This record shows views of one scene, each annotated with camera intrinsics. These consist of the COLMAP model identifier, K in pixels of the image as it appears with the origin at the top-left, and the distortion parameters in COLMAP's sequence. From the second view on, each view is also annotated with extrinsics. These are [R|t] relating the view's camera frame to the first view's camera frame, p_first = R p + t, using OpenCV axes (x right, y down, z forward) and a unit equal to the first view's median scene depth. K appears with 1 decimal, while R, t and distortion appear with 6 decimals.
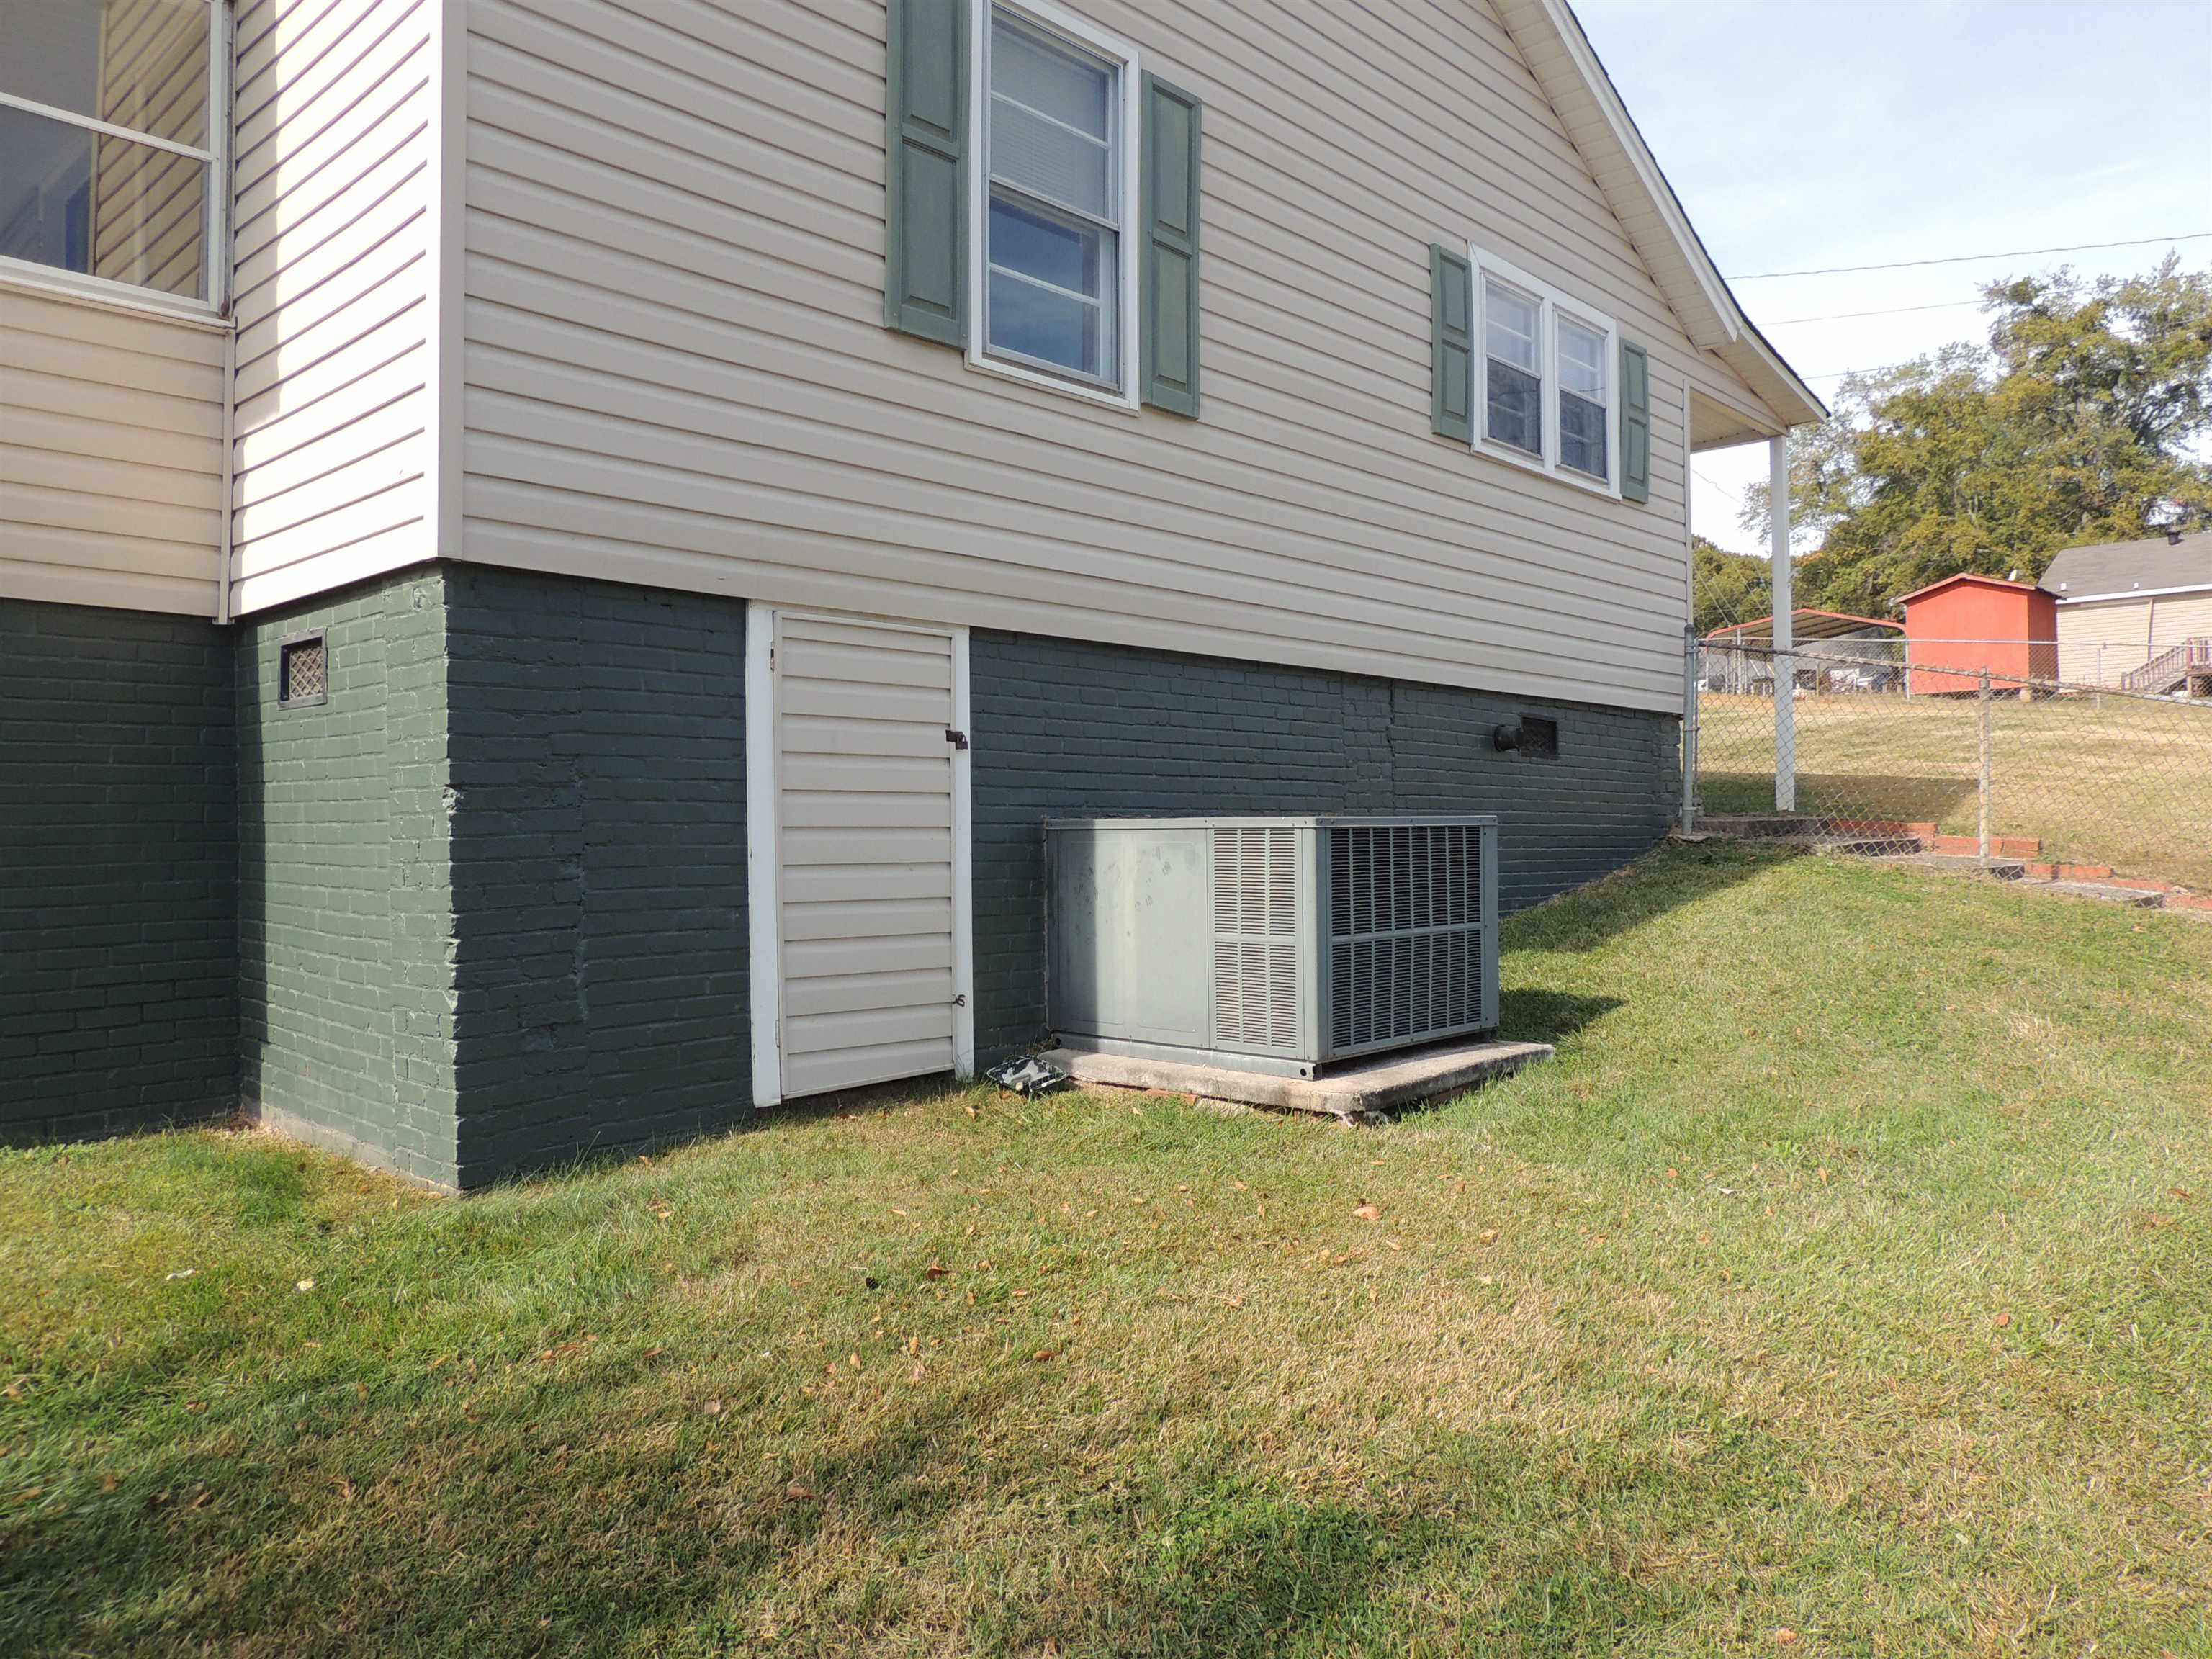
lens RADIAL K [[1558.5, 0, 1109.7], [0, 1558.5, 827.8], [0, 0, 1]] dist [-0.000249, -0.005839]
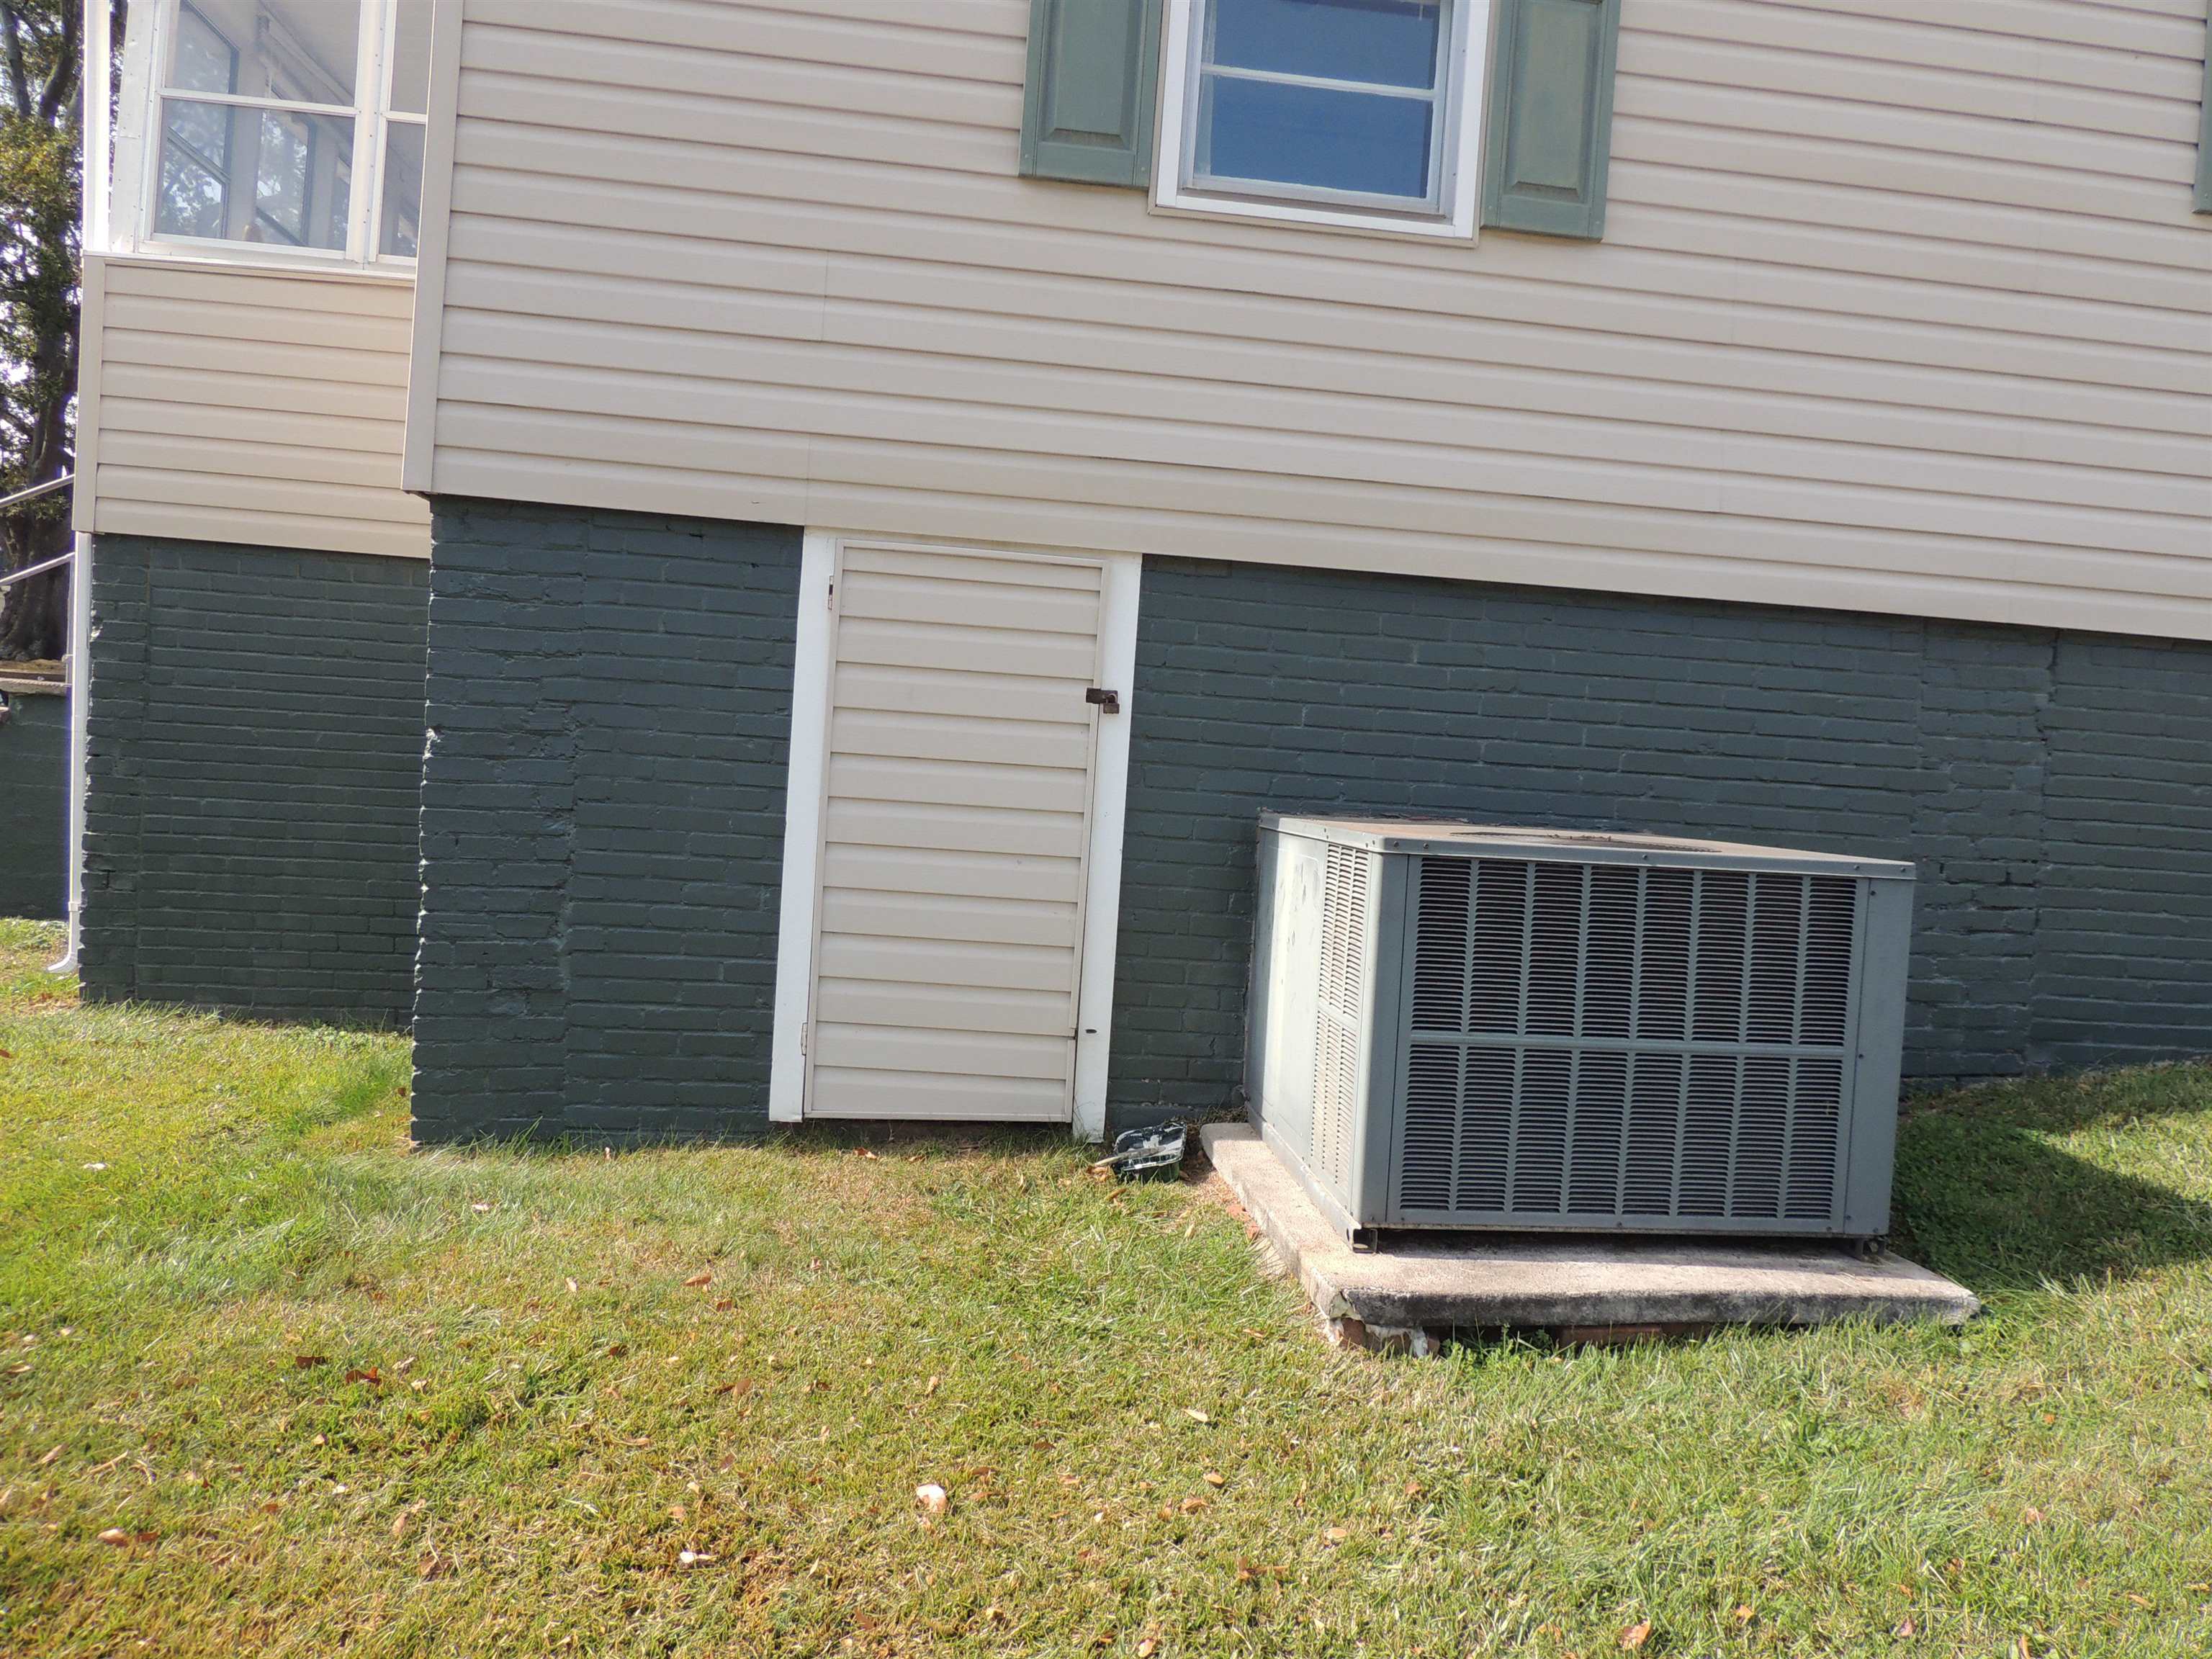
lens RADIAL K [[1558.5, 0, 1104.4], [0, 1558.5, 826.2], [0, 0, 1]] dist [-0.000249, -0.005839]
pose [[0.764125, 0.074957, -0.640698, 0.406831], [-0.066203, 0.997094, 0.037696, -0.023851], [0.641661, 0.013612, 0.766867, 0.413255]]
